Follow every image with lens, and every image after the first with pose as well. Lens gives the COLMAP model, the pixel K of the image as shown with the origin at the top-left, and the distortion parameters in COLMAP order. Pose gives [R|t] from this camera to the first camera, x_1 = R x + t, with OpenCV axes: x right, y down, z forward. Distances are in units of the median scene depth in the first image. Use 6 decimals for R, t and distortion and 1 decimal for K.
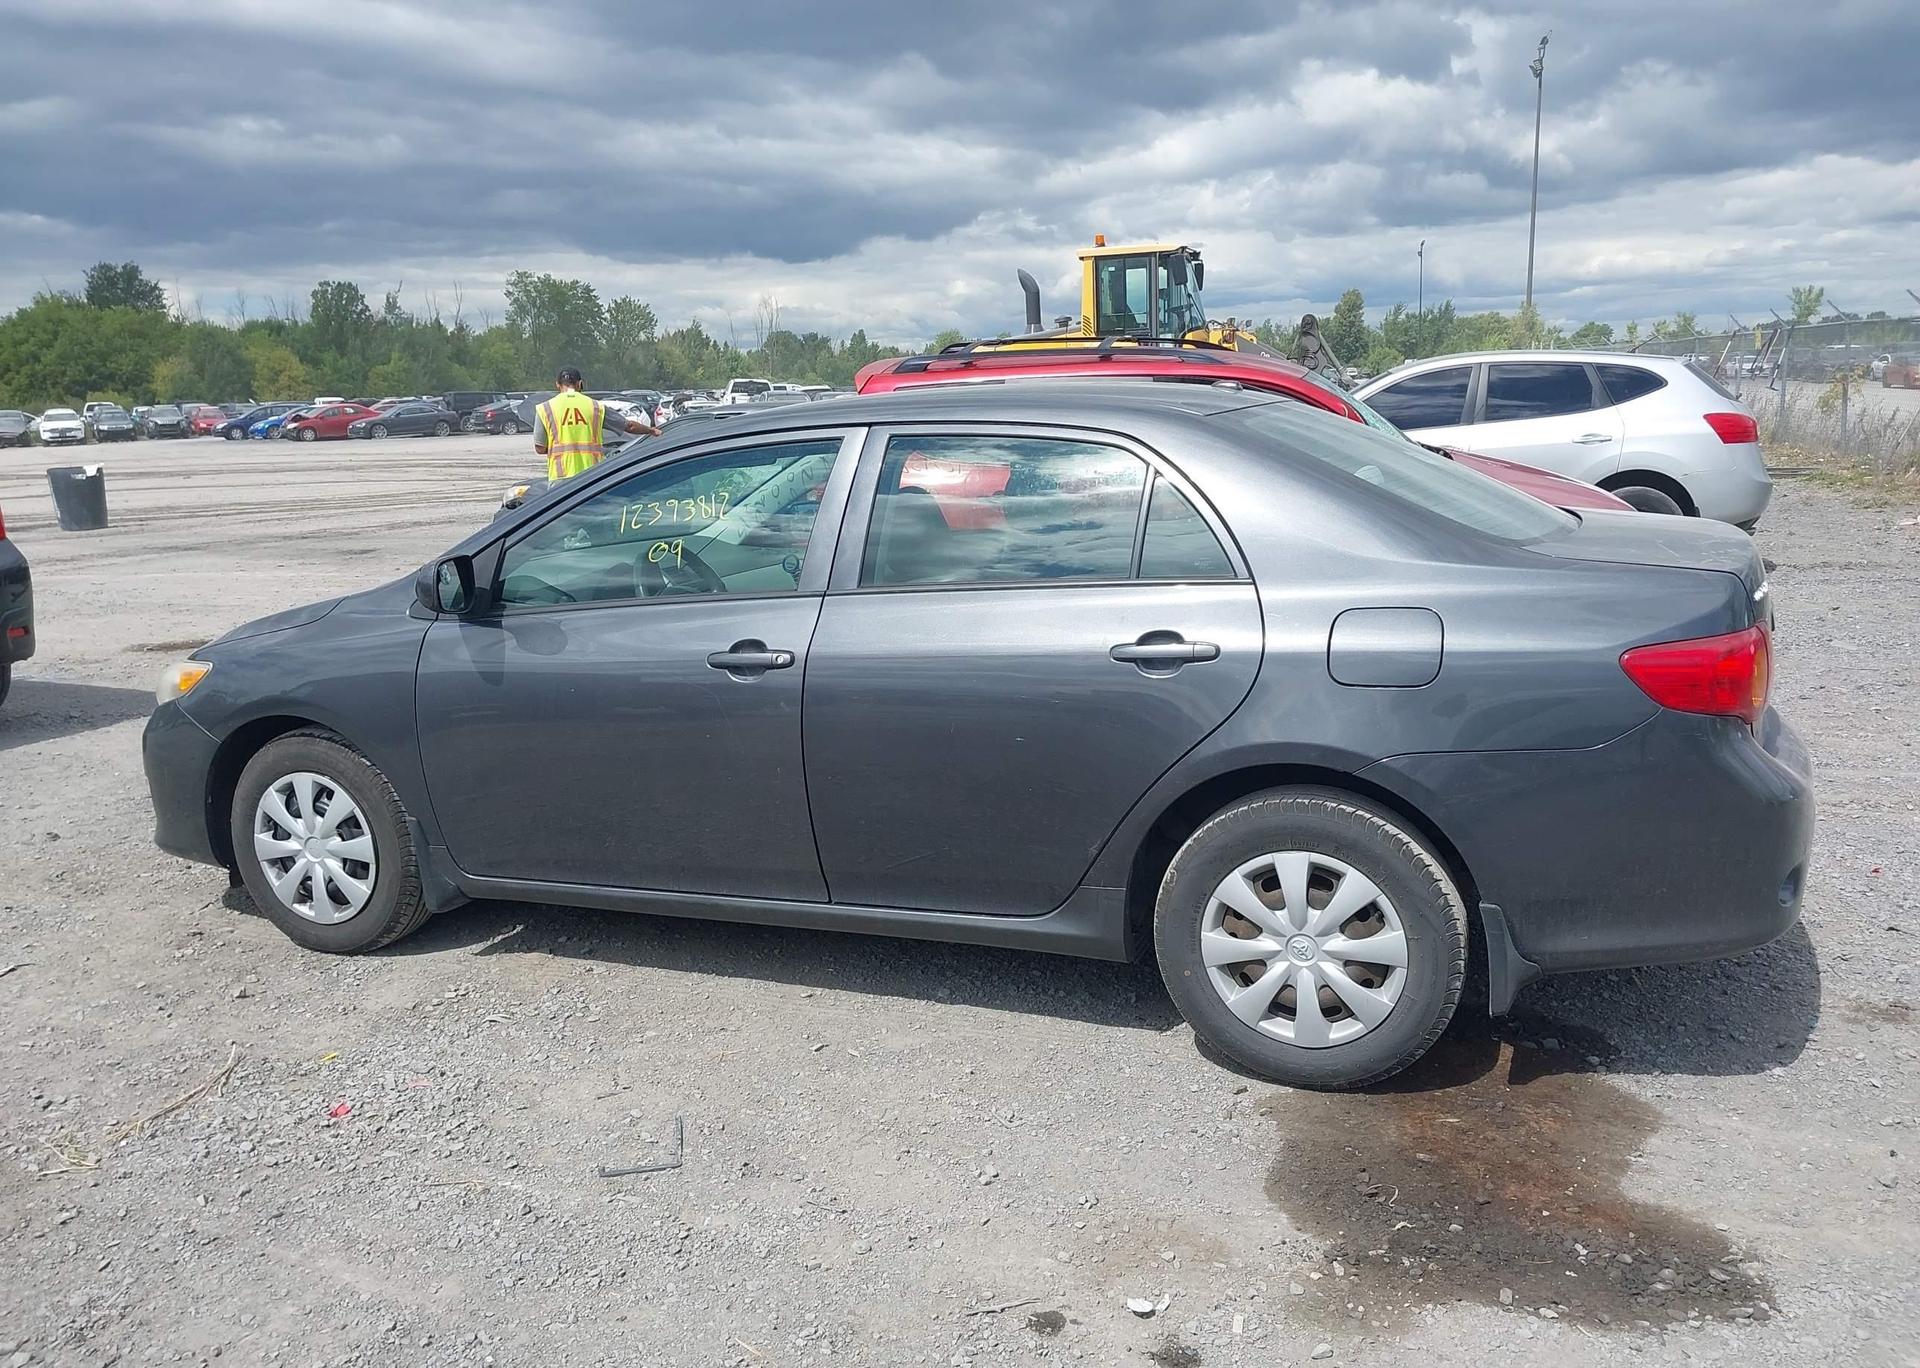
lens RADIAL K [[1531.8, 0, 960.0], [0, 1531.8, 684.0], [0, 0, 1]] dist [0.001540, -0.001341]
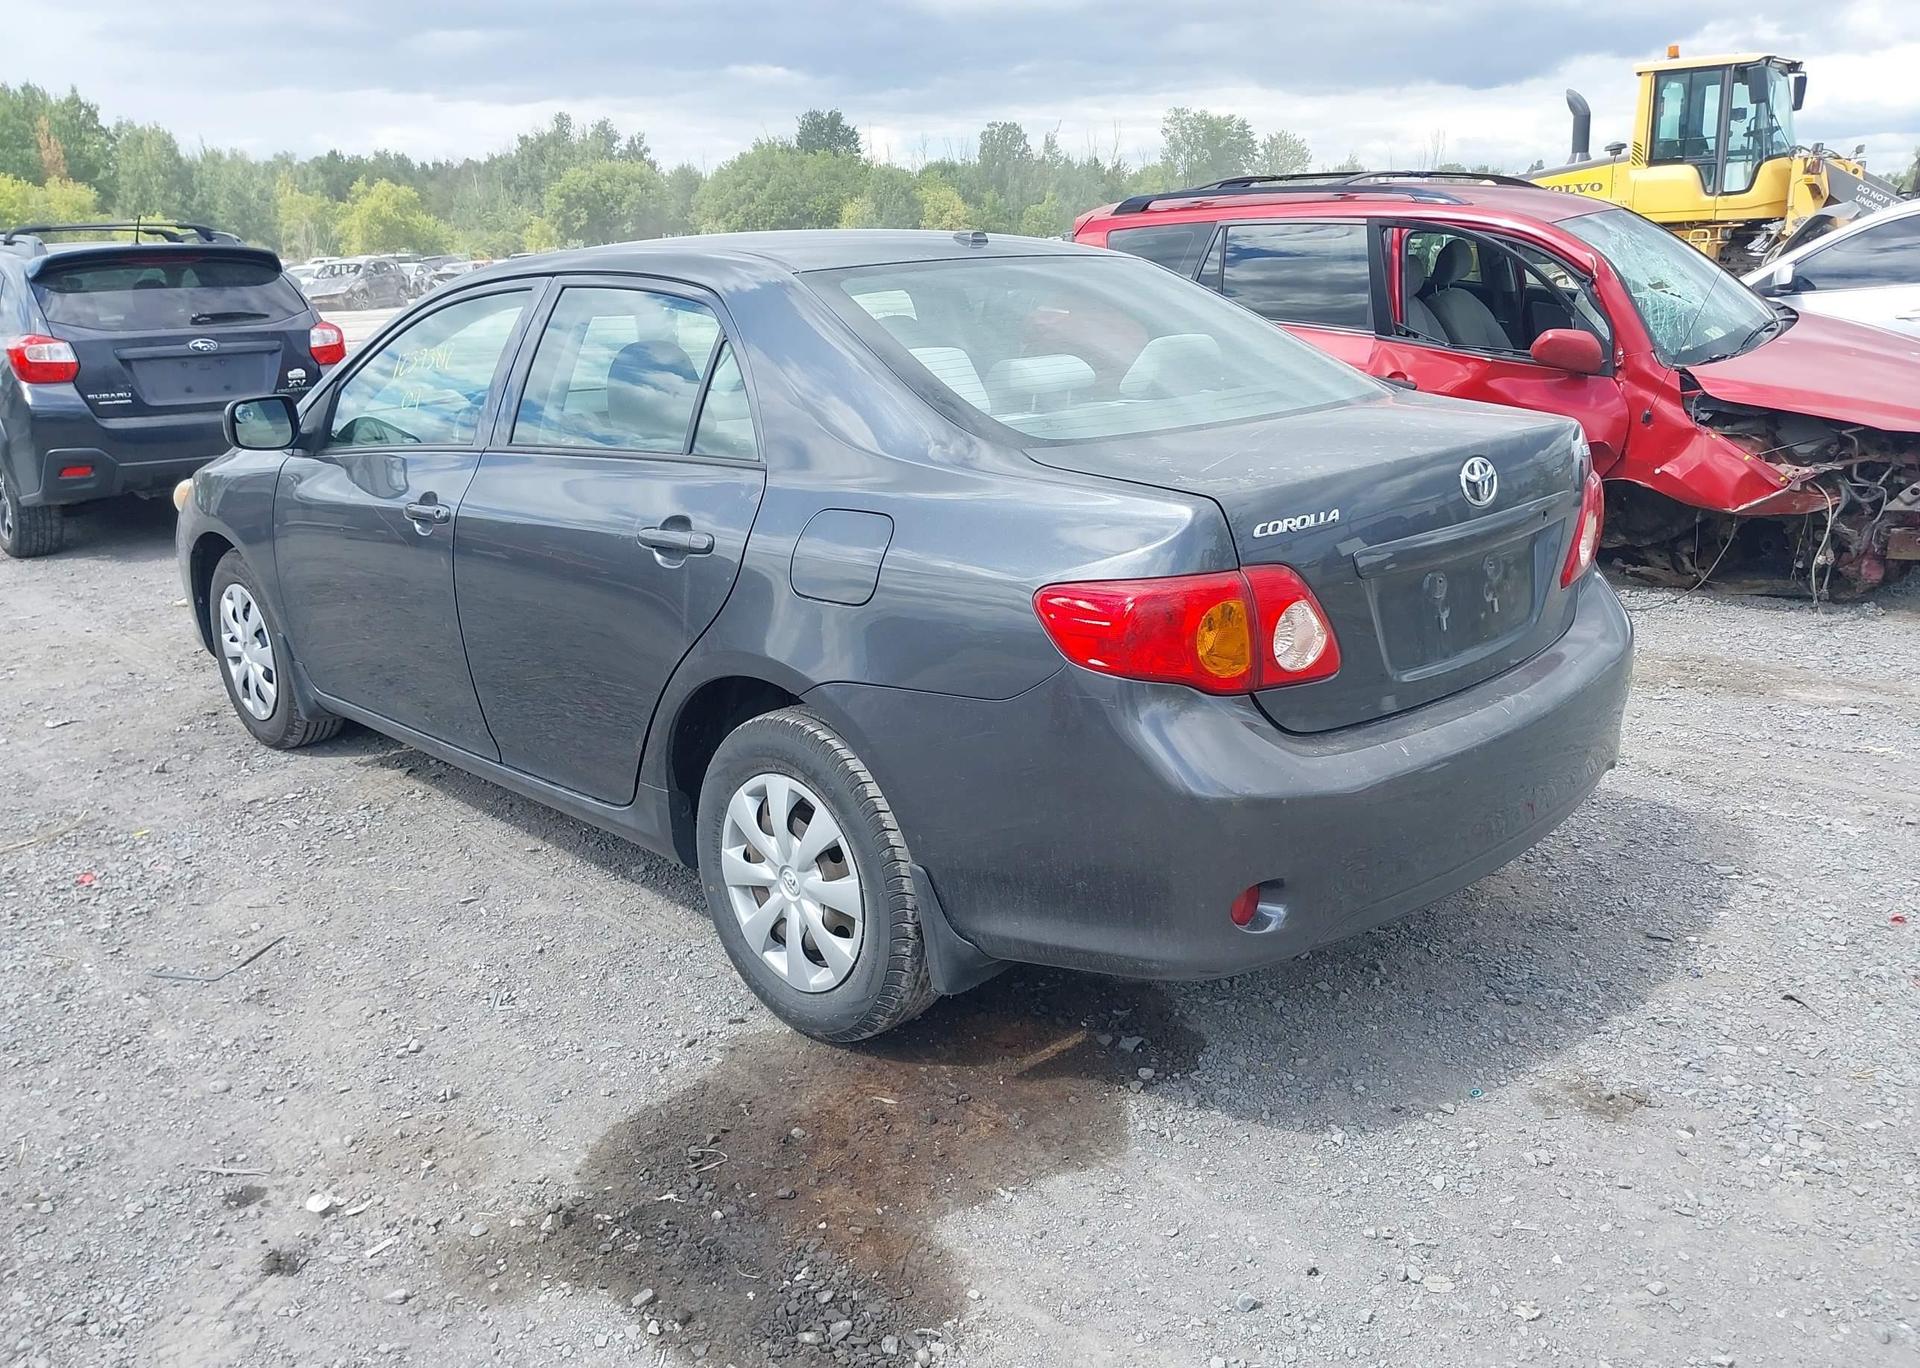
lens RADIAL K [[1525.9, 0, 960.0], [0, 1525.9, 684.0], [0, 0, 1]] dist [0.006774, -0.003473]
pose [[0.913586, 0.118715, -0.388931, 0.105804], [-0.079388, 0.990103, 0.115734, -0.008731], [0.398821, -0.074856, 0.913969, 0.037598]]
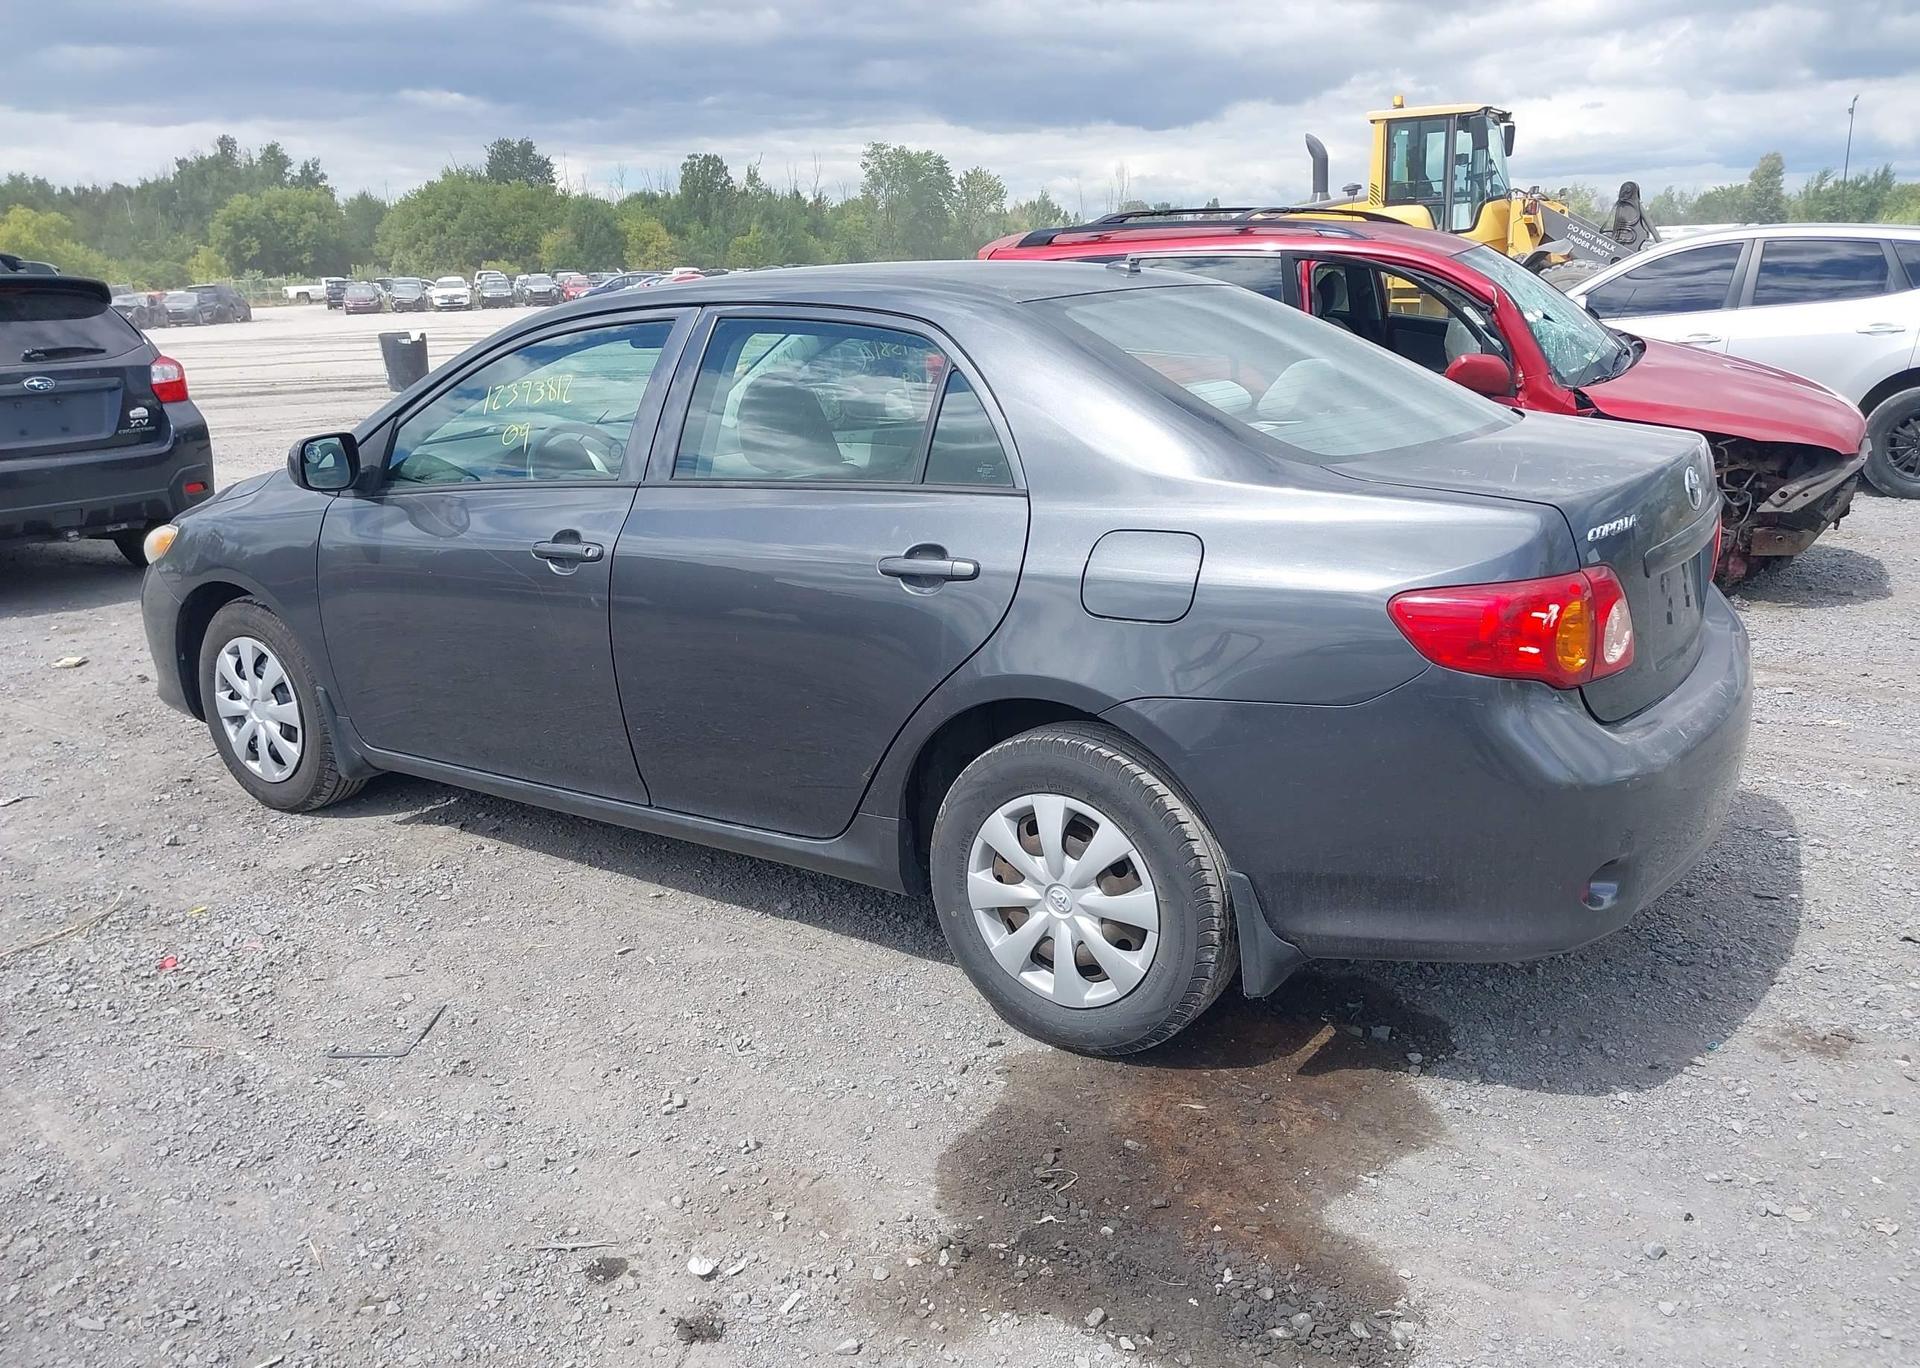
lens RADIAL K [[1525.9, 0, 960.0], [0, 1525.9, 684.0], [0, 0, 1]] dist [0.006774, -0.003473]
pose [[0.974355, 0.065926, -0.215140, 0.057243], [-0.048696, 0.995238, 0.084434, -0.004644], [0.219682, -0.071792, 0.972926, 0.018992]]
